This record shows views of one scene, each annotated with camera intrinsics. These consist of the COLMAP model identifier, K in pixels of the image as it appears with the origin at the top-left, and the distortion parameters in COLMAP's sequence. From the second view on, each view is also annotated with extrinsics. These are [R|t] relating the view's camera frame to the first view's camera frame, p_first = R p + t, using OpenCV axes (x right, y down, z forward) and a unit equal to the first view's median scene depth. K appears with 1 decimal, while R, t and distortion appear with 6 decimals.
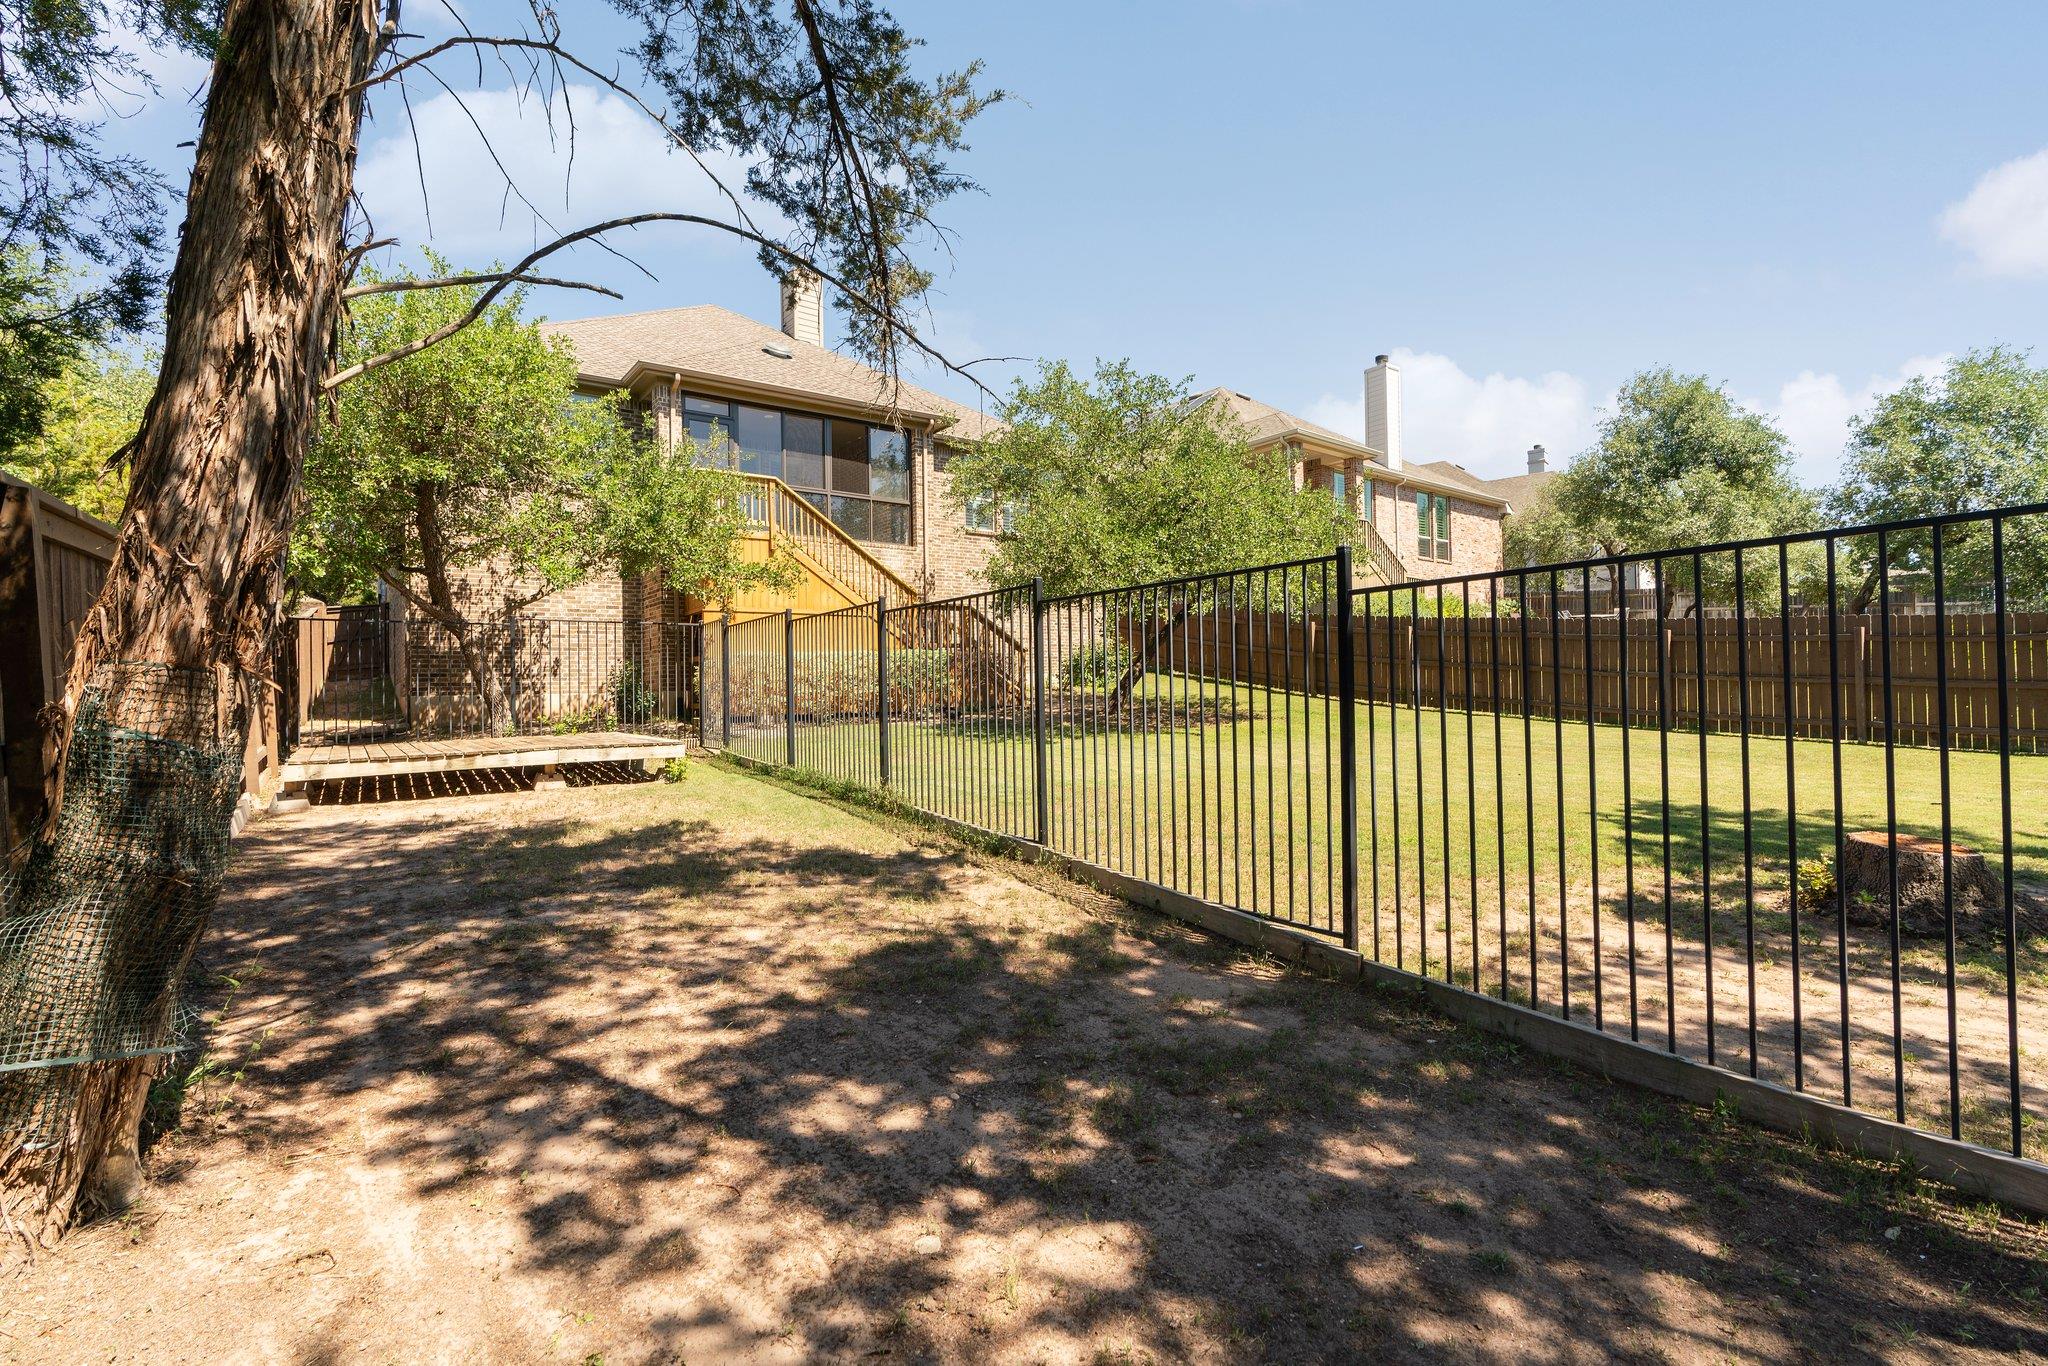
lens RADIAL K [[936.9, 0, 1020.9], [0, 936.9, 685.0], [0, 0, 1]] dist [-0.011831, 0.005442]
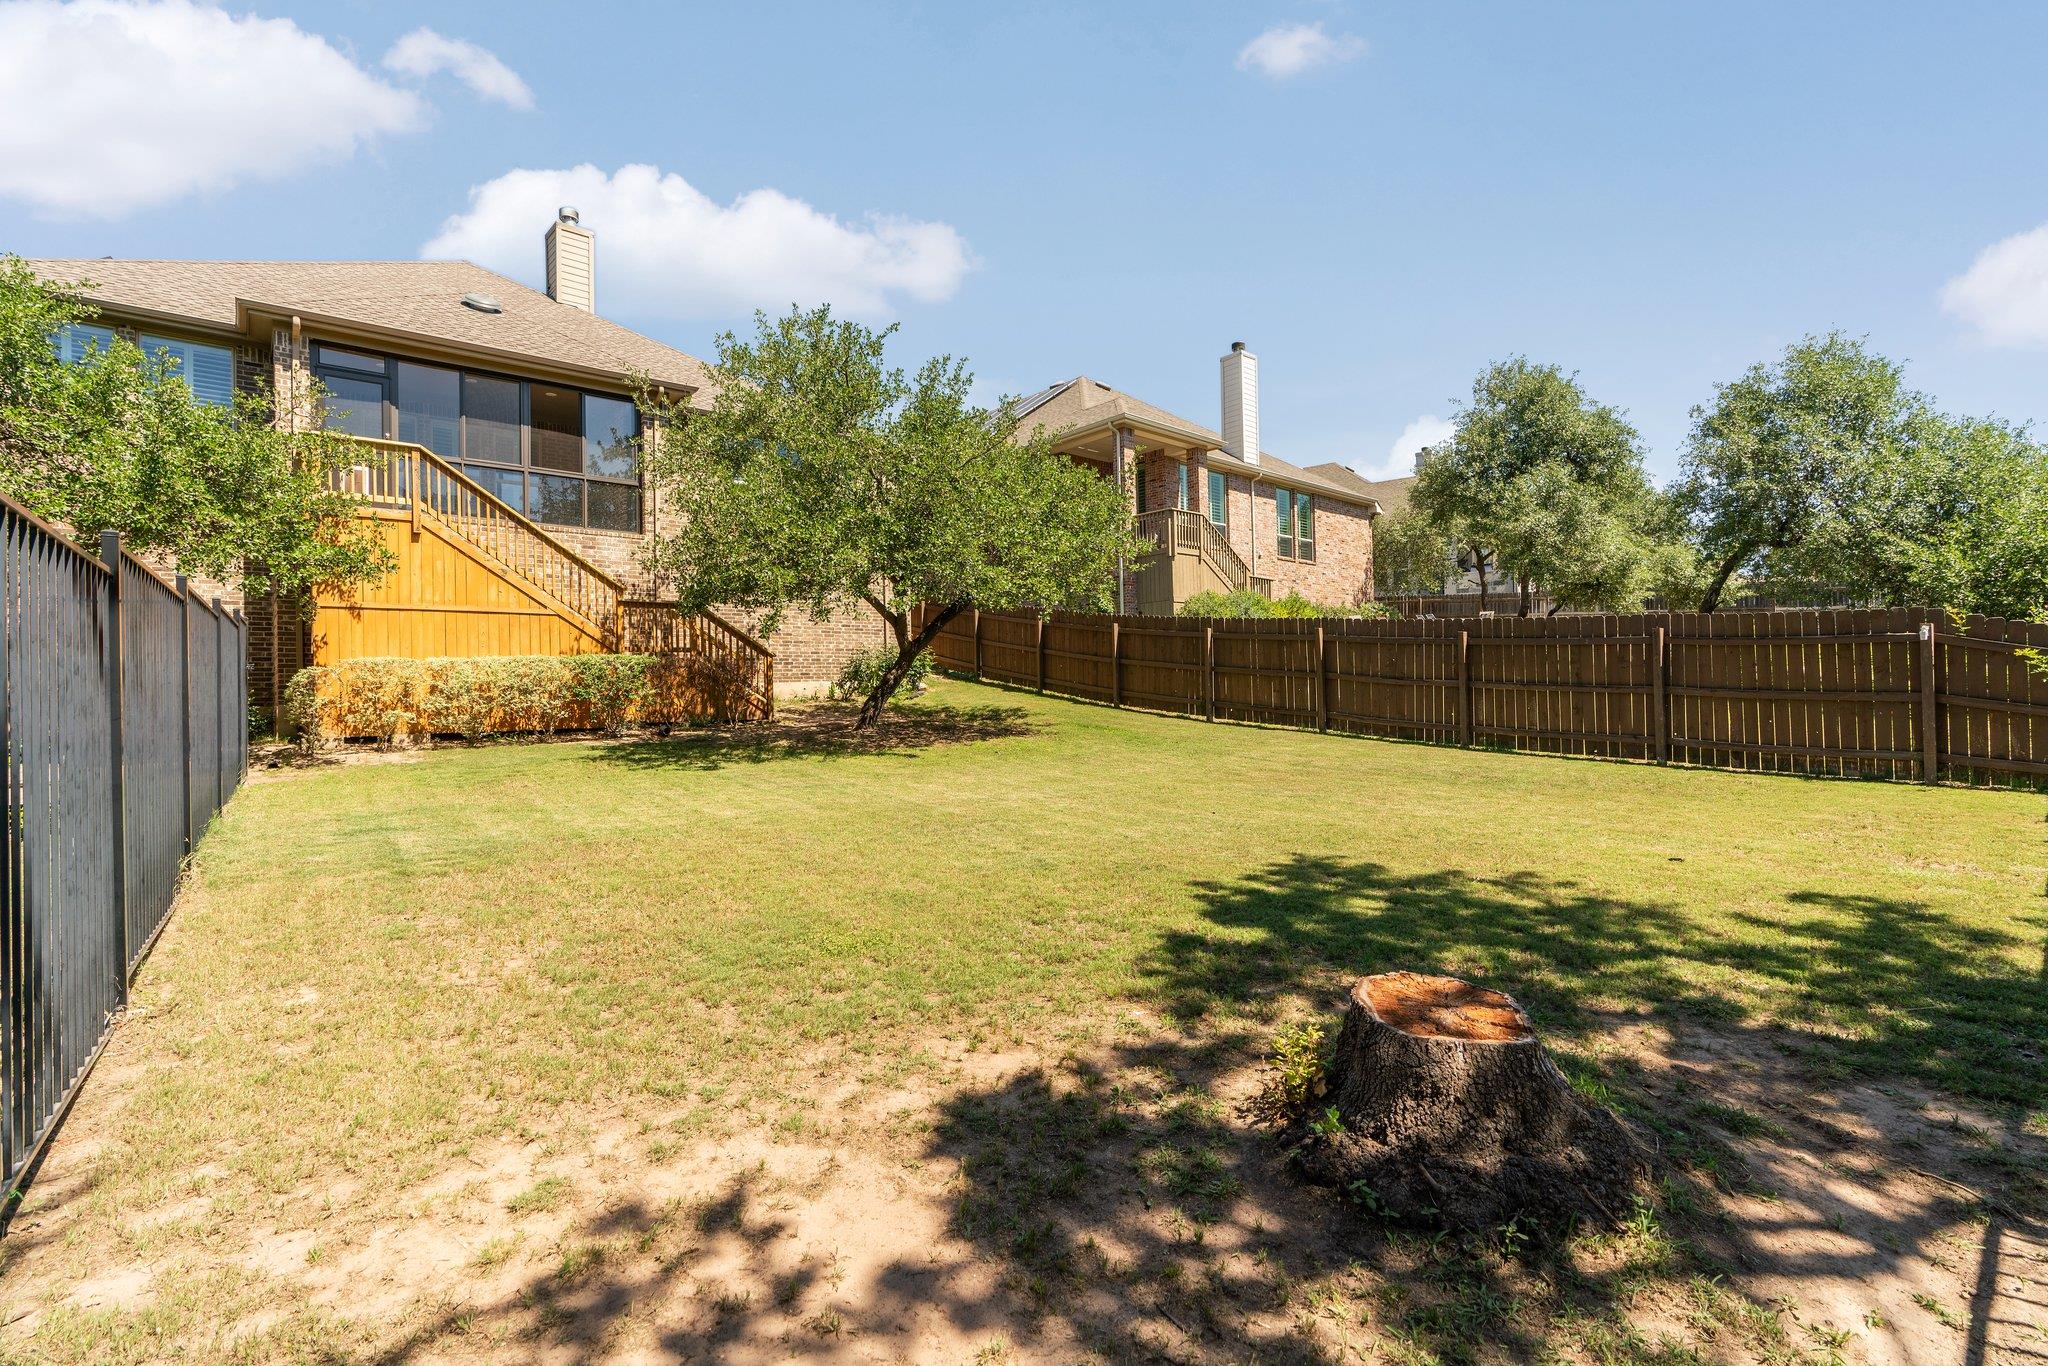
lens RADIAL K [[936.9, 0, 1028.1], [0, 936.9, 683.1], [0, 0, 1]] dist [-0.011831, 0.005442]
pose [[0.997762, -0.001949, 0.066834, 0.148291], [0.002511, 0.999962, -0.008327, -0.003318], [-0.066815, 0.008476, 0.997729, 0.102301]]
